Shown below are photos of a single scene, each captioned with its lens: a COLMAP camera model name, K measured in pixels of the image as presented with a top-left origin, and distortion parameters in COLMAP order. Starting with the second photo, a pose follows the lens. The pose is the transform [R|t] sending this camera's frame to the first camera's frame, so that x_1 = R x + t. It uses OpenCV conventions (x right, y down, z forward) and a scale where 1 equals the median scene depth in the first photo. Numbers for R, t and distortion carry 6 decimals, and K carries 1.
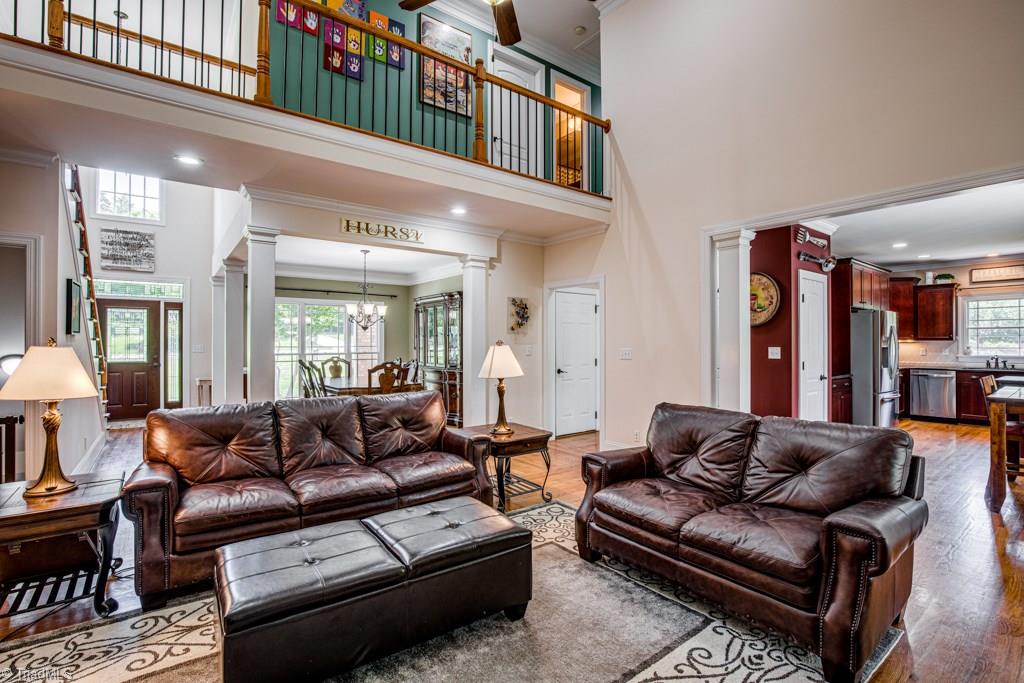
lens RADIAL K [[469.7, 0, 522.2], [0, 469.7, 338.5], [0, 0, 1]] dist [-0.034318, 0.004386]
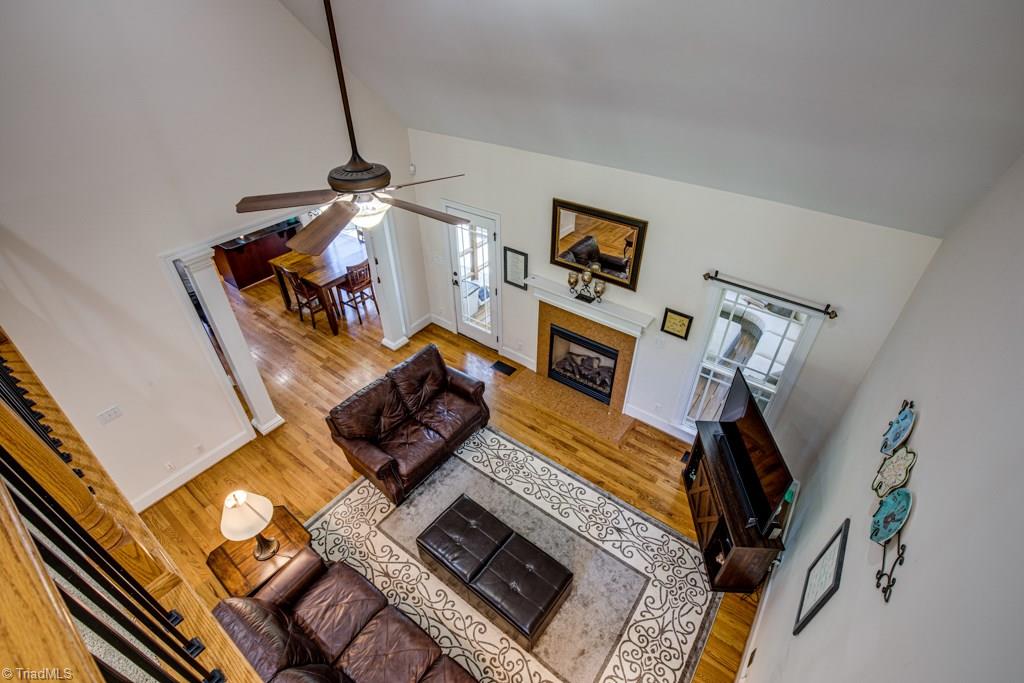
lens RADIAL K [[469.7, 0, 517.3], [0, 469.7, 338.7], [0, 0, 1]] dist [-0.034318, 0.004386]
pose [[-0.269935, -0.576094, 0.771525, -0.459786], [-0.000442, 0.801343, 0.598204, -0.502896], [-0.962878, 0.161135, -0.216566, 0.416530]]
